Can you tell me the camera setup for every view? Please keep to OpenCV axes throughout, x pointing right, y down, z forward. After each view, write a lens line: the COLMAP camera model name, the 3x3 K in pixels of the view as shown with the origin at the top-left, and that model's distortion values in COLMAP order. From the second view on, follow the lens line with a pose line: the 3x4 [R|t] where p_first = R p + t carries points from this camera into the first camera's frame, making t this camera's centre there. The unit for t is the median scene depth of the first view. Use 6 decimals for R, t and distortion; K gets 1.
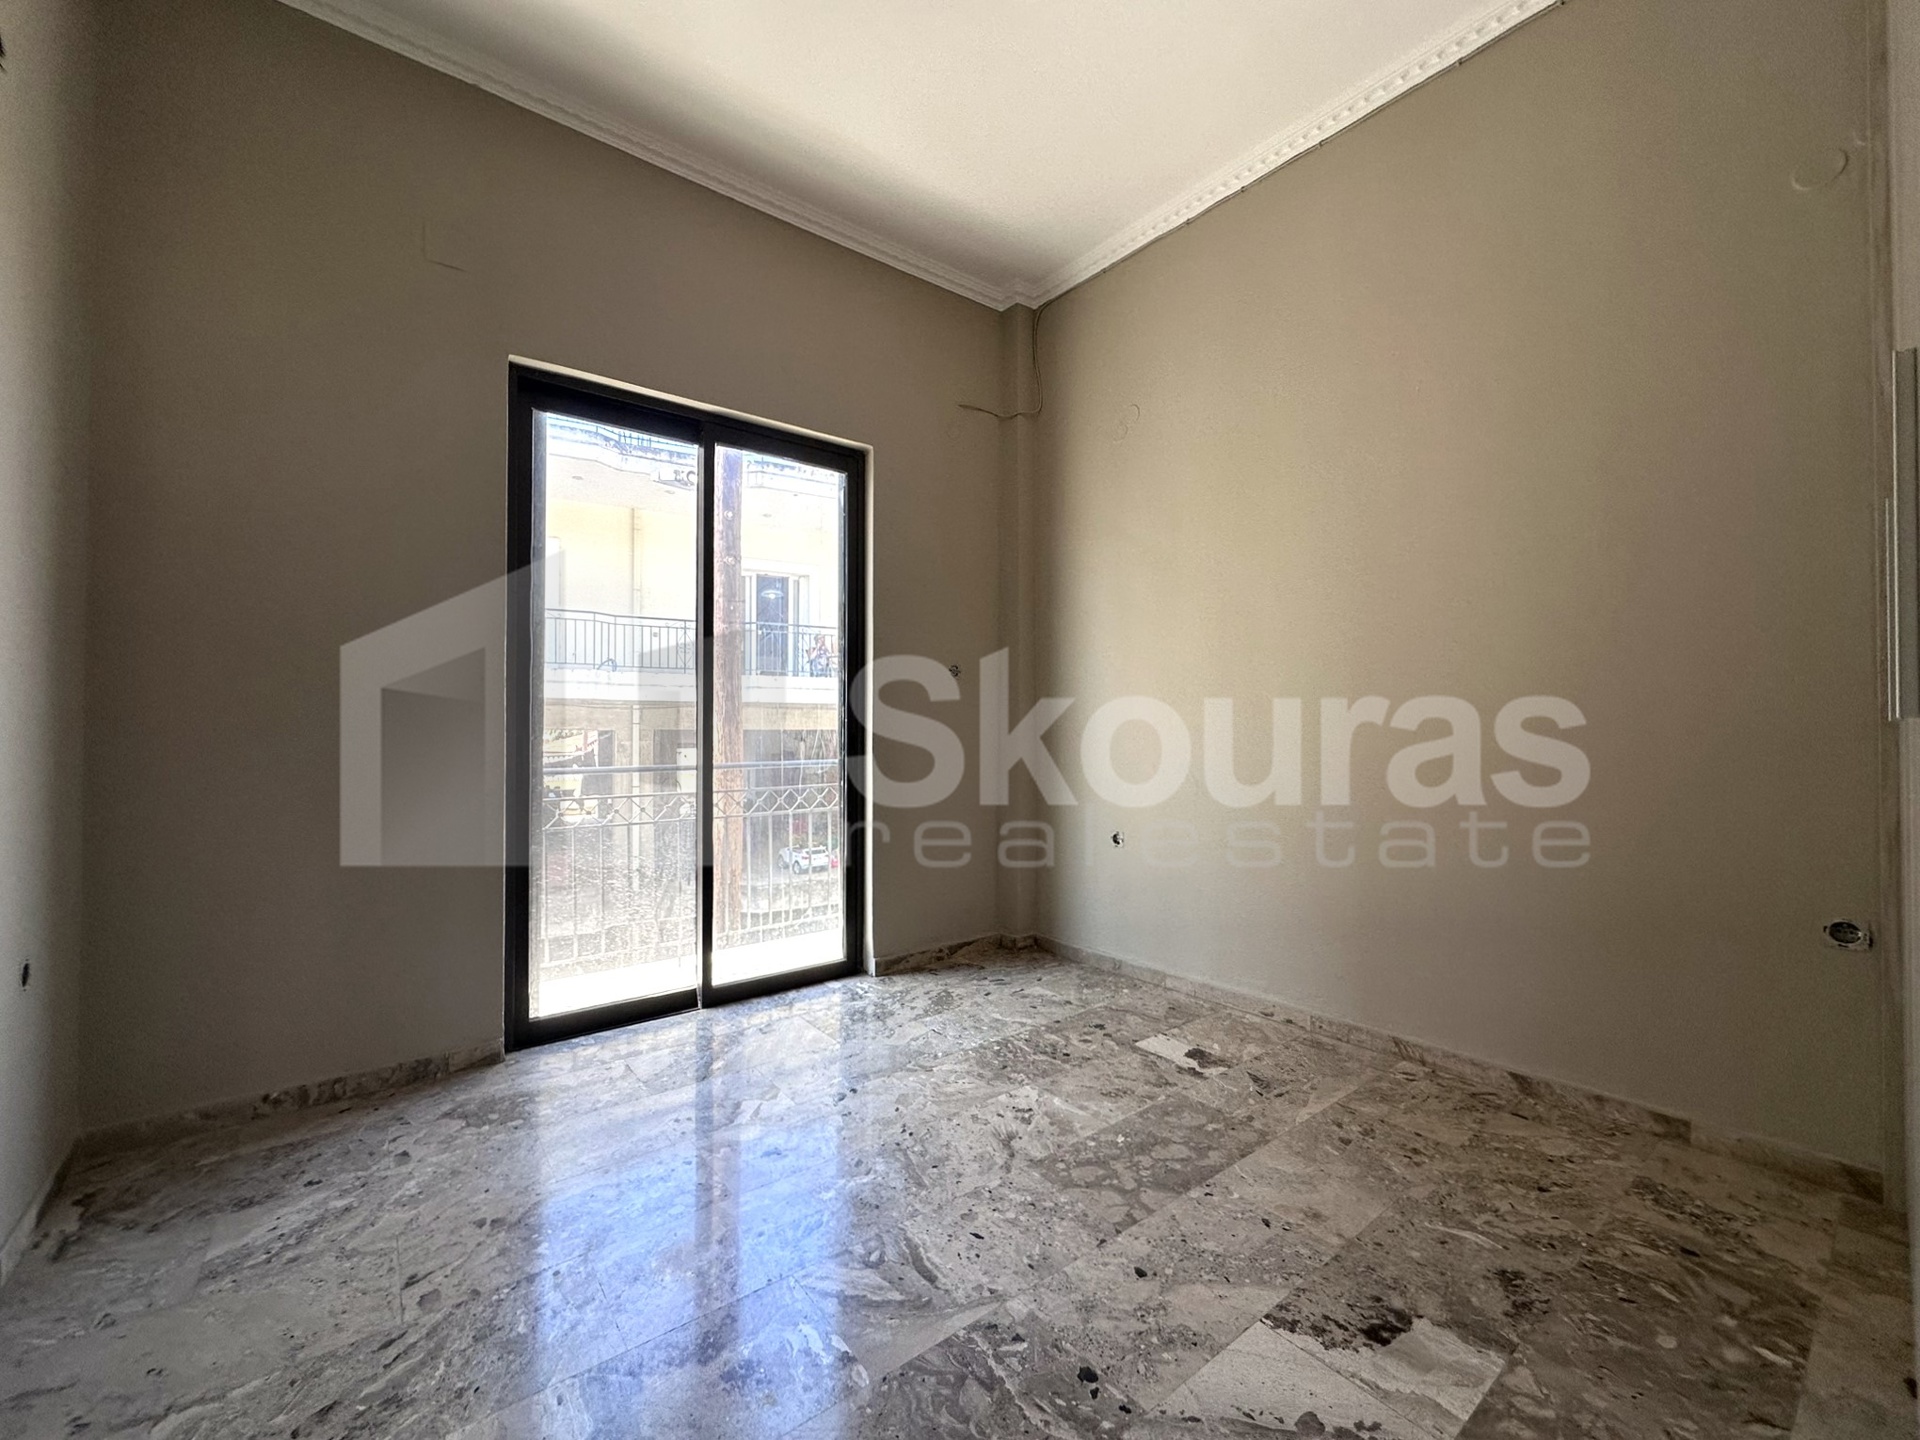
lens RADIAL K [[770.6, 0, 955.5], [0, 770.6, 720.0], [0, 0, 1]] dist [-0.004698, 0.000473]
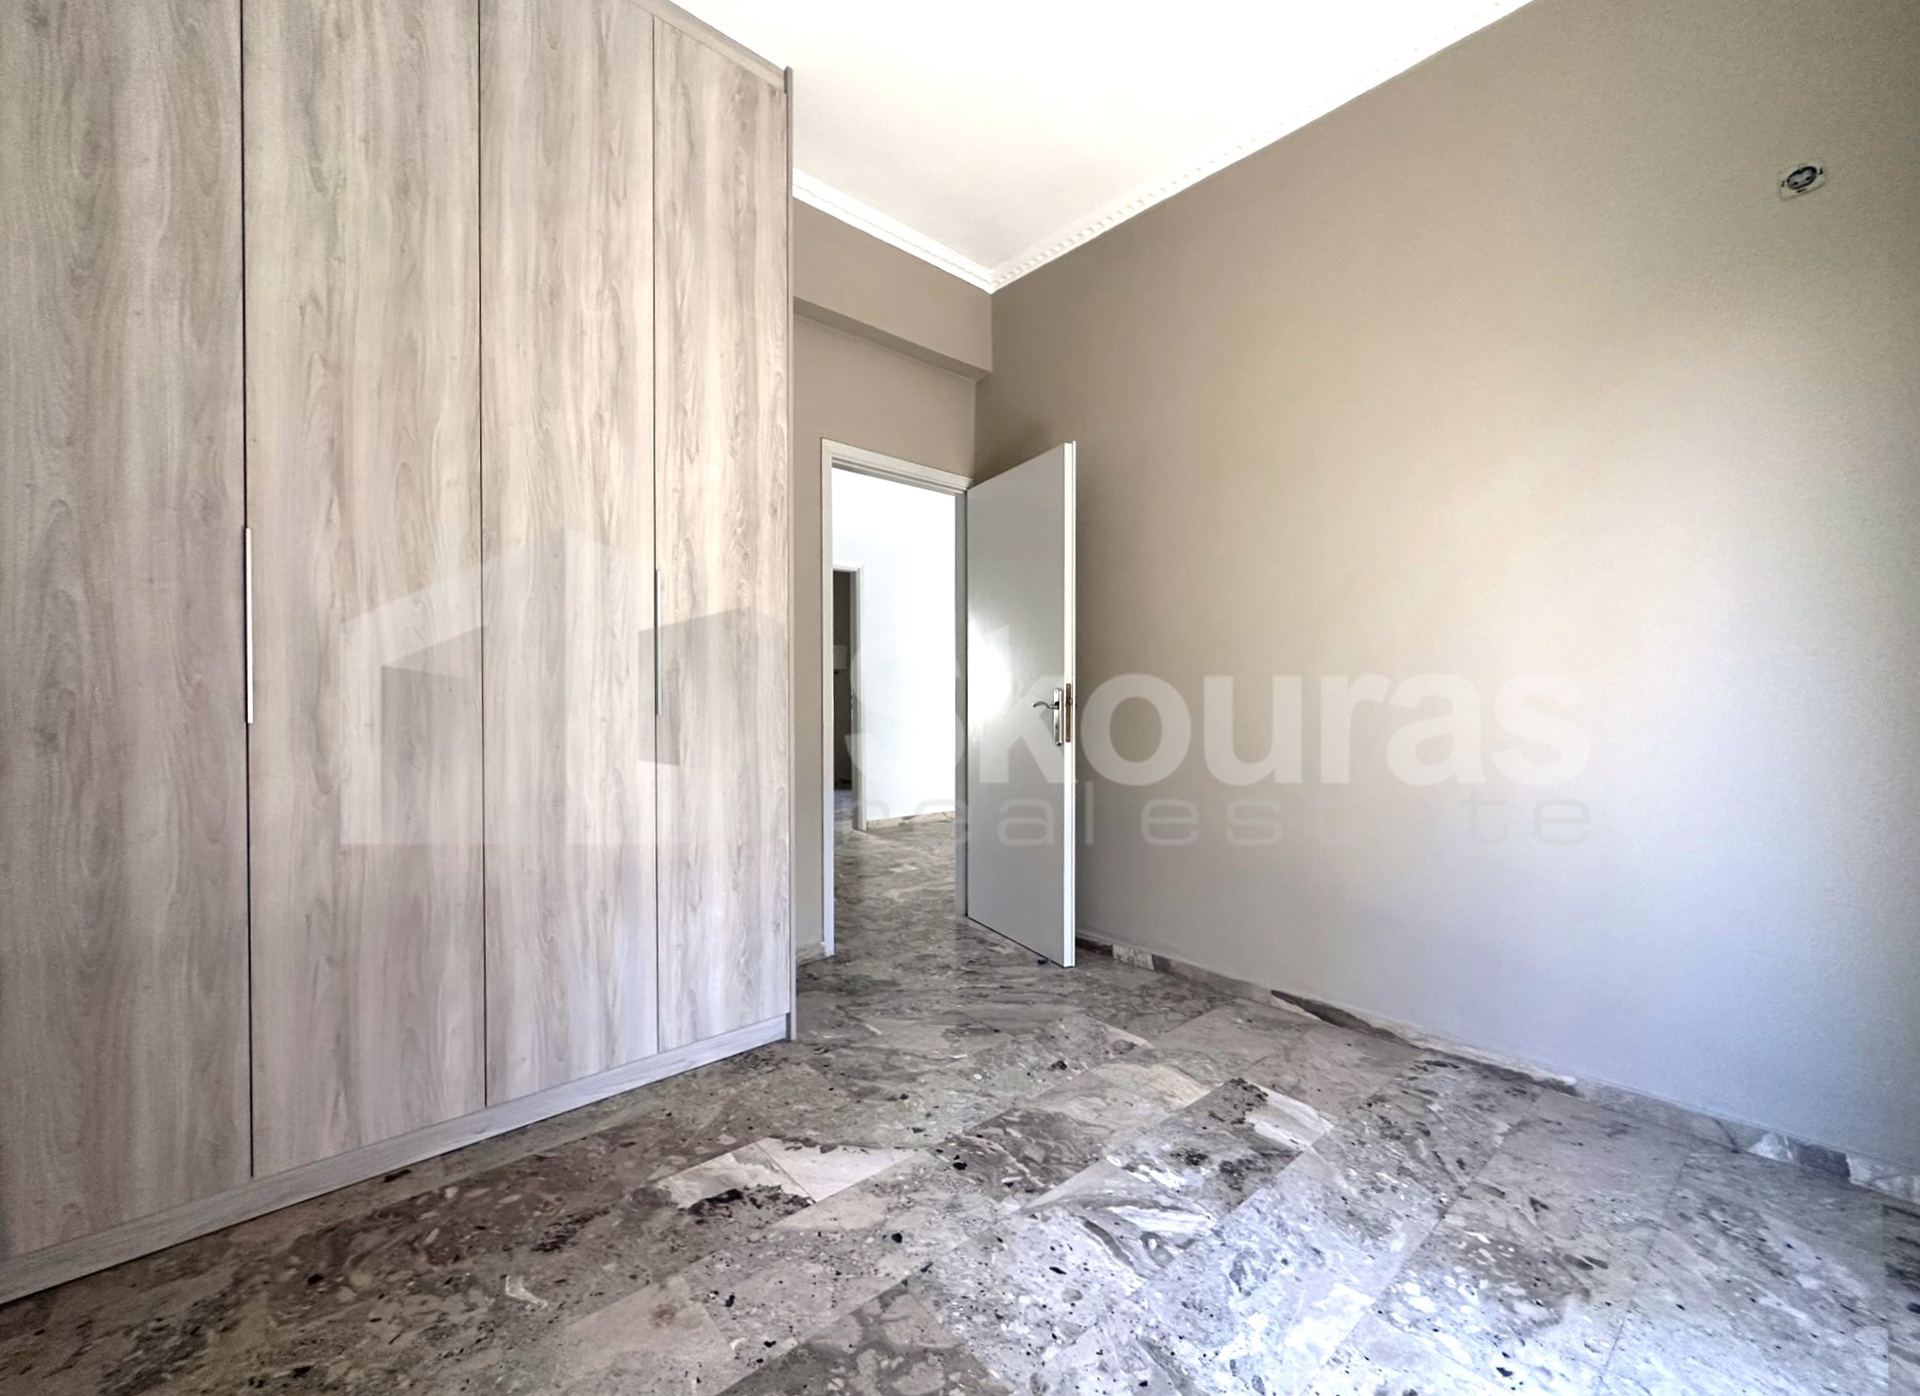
lens RADIAL K [[770.4, 0, 960.0], [0, 770.4, 698.0], [0, 0, 1]] dist [-0.000413, 0.000208]
pose [[-0.998492, 0.006086, -0.054553, 0.163274], [0.006402, 0.999964, -0.005616, -0.017613], [0.054517, -0.005957, -0.998495, 1.630707]]
